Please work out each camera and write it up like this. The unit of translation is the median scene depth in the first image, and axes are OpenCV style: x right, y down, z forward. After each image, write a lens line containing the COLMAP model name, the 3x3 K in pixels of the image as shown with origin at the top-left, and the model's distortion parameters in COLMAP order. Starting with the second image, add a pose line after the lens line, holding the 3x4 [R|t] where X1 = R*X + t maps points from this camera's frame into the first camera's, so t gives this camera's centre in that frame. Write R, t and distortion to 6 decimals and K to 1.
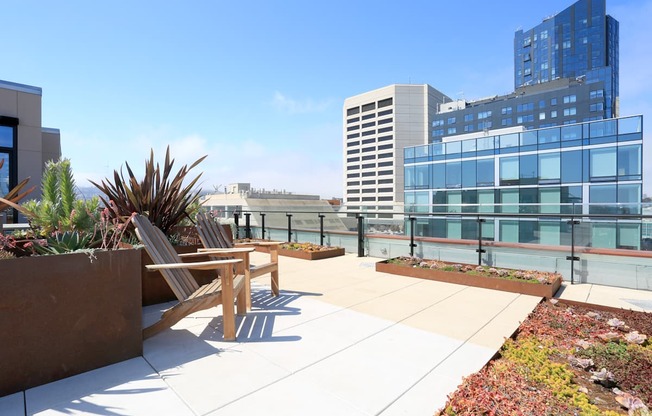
lens RADIAL K [[326.0, 0, 334.8], [0, 326.0, 197.7], [0, 0, 1]] dist [0.004963, 0.005868]
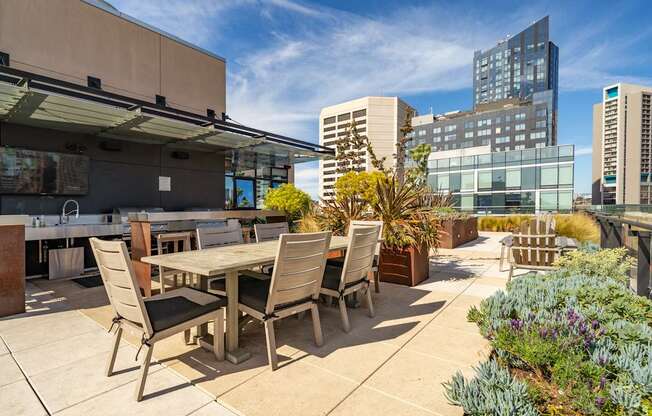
lens RADIAL K [[311.6, 0, 322.2], [0, 311.6, 218.0], [0, 0, 1]] dist [-0.005765, -0.001915]
pose [[0.997372, -0.013541, 0.071179, -0.075242], [0.009445, 0.998297, 0.057570, -0.002143], [-0.071838, -0.056746, 0.995801, -0.081773]]
